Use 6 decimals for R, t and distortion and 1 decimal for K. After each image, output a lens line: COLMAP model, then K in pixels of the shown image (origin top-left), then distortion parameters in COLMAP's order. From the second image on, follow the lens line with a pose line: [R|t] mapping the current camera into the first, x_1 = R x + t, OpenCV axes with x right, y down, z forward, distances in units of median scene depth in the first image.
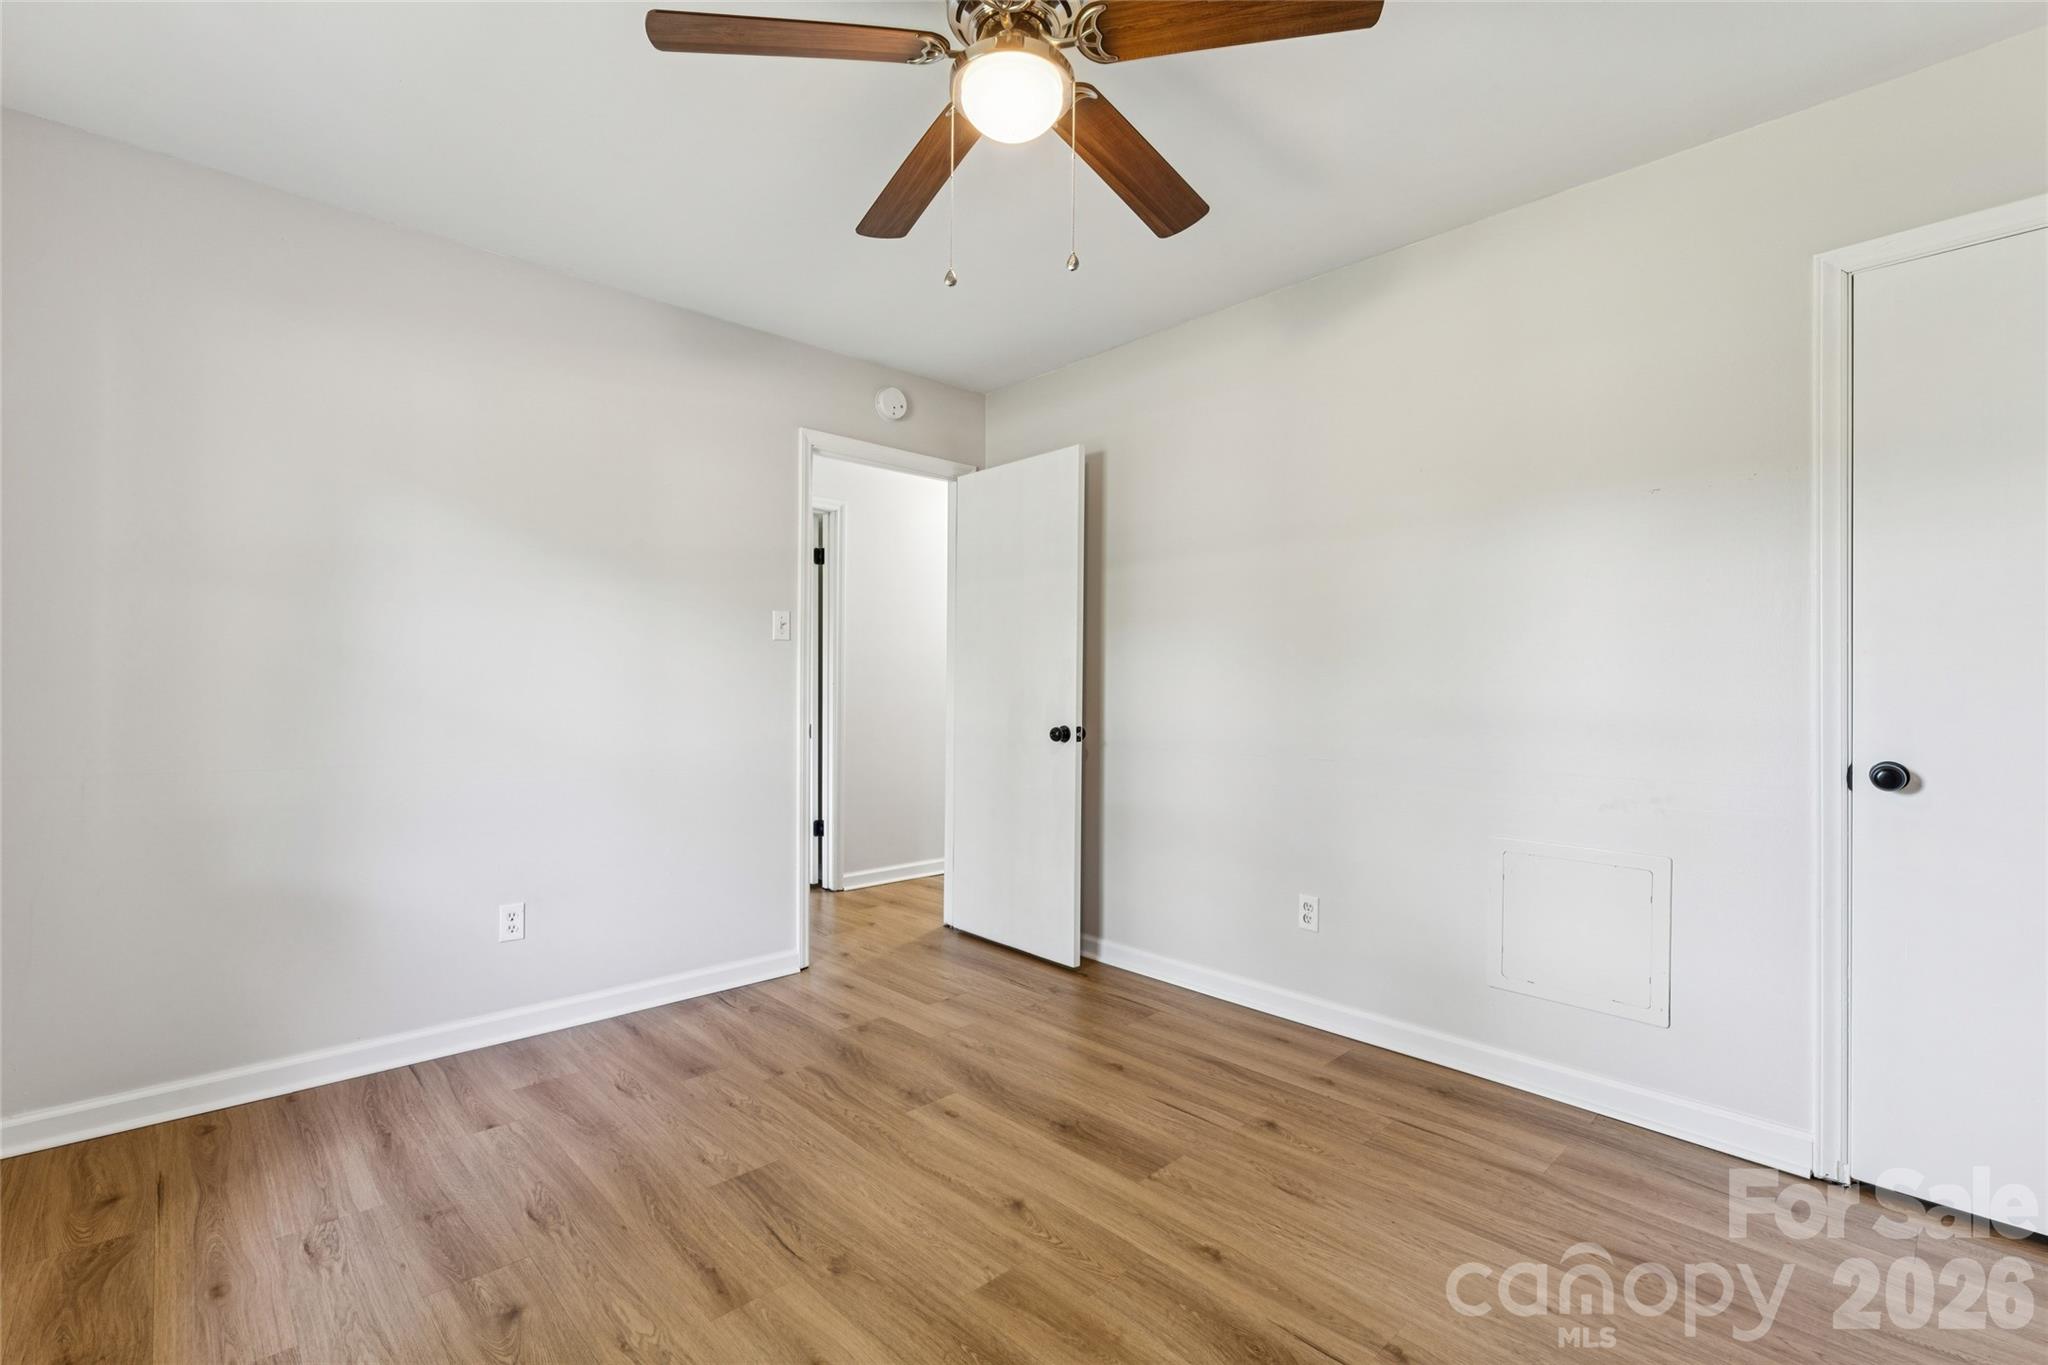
lens RADIAL K [[935.5, 0, 1024.0], [0, 935.5, 682.5], [0, 0, 1]] dist [-0.000180, -0.000011]
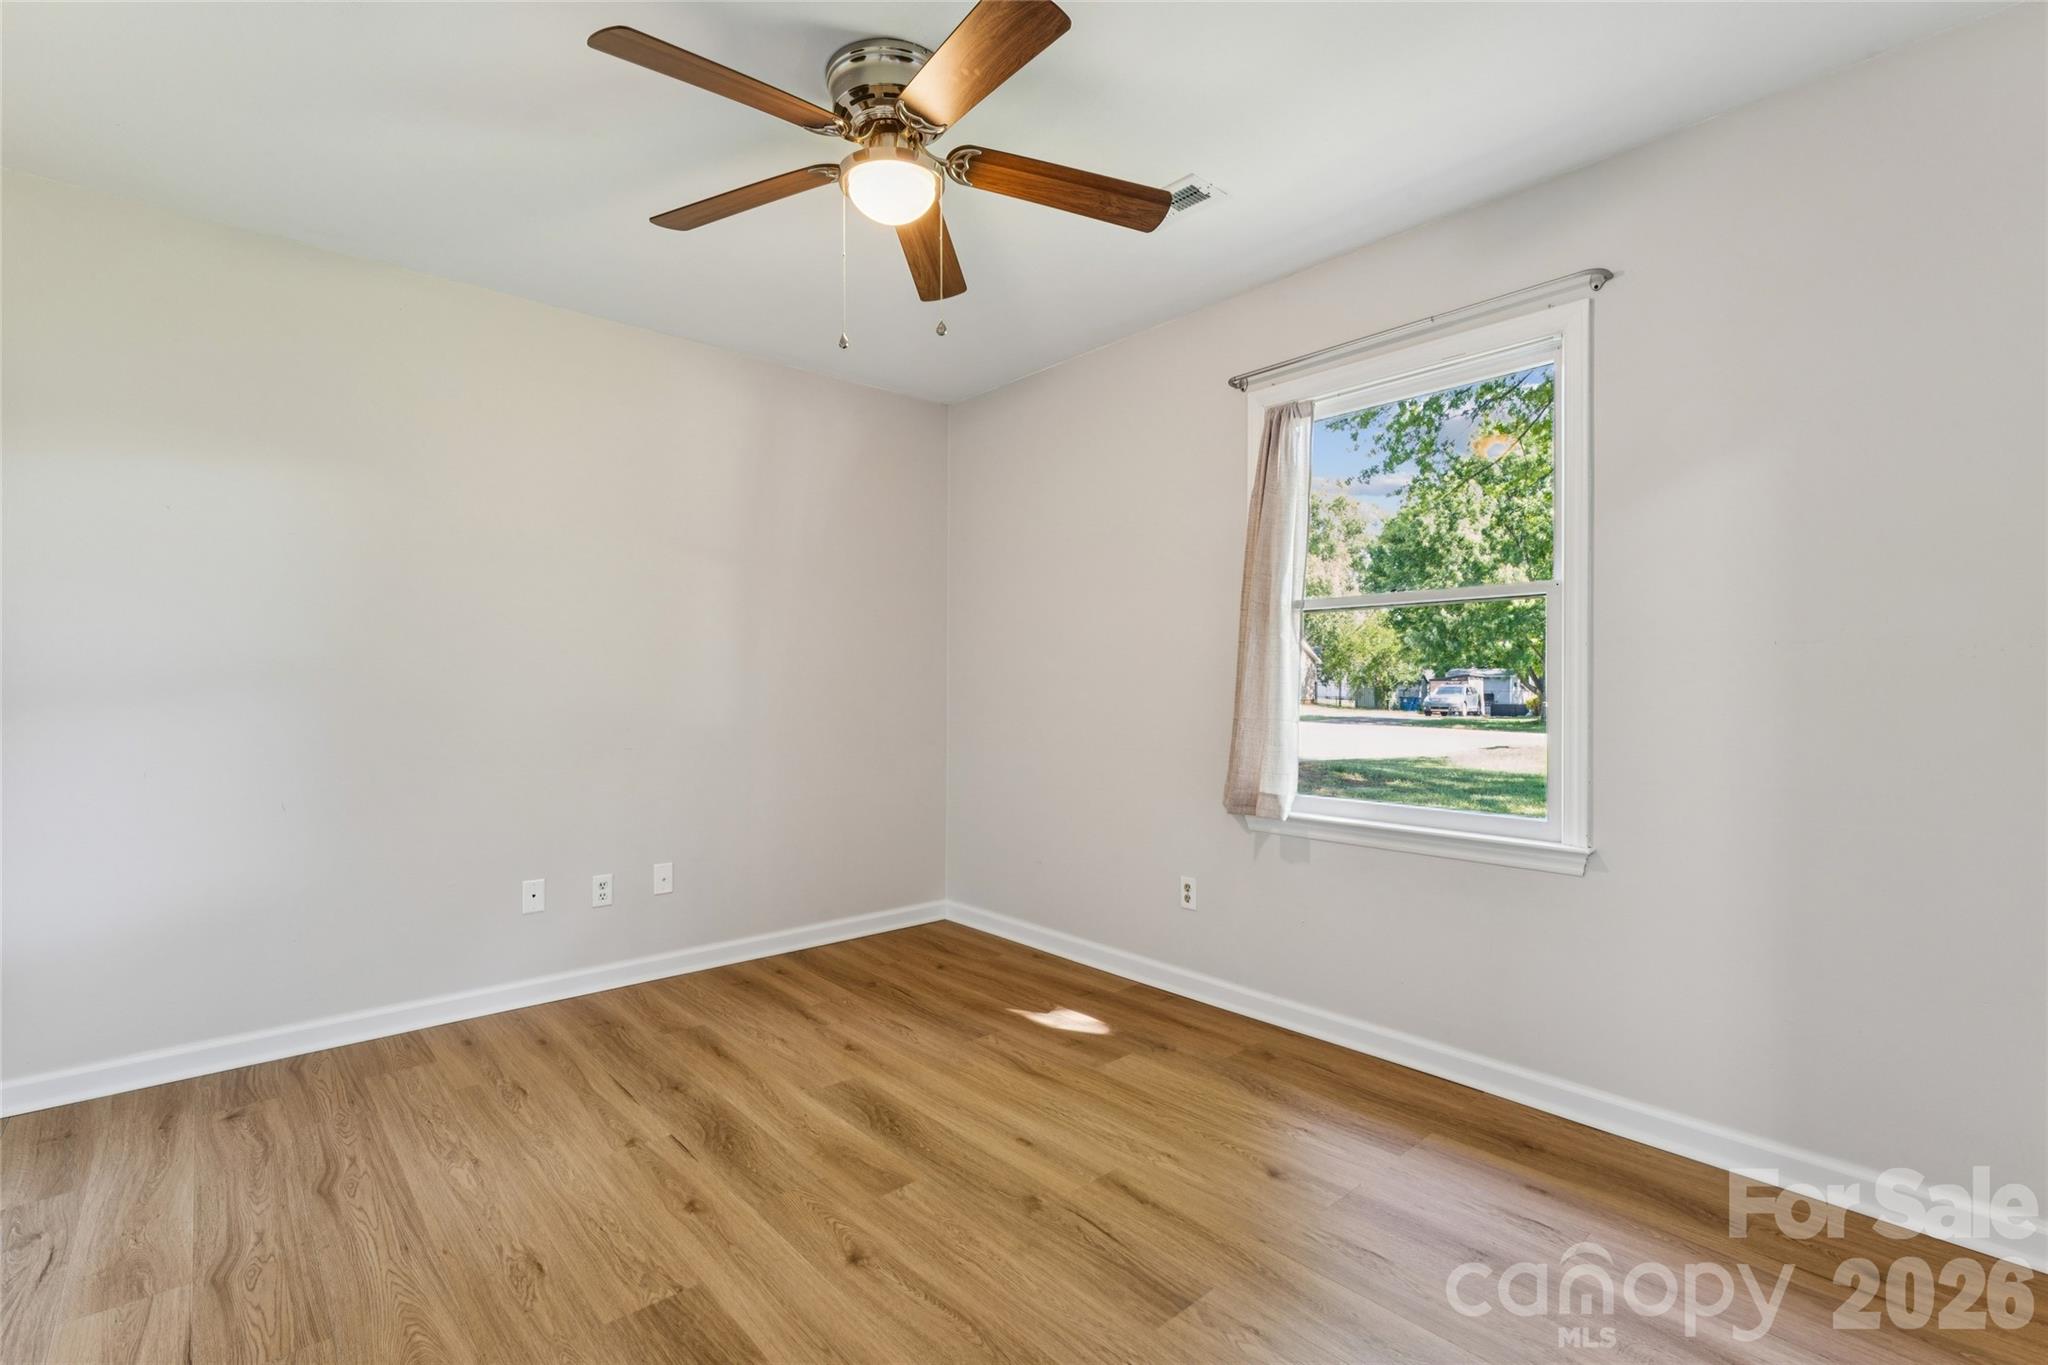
lens RADIAL K [[935.5, 0, 1024.0], [0, 935.5, 682.5], [0, 0, 1]] dist [-0.000180, -0.000011]
pose [[-0.999582, -0.008979, 0.027491, -0.197269], [-0.009126, 0.999945, -0.005216, 0.003908], [-0.027442, -0.005465, -0.999608, 1.968935]]
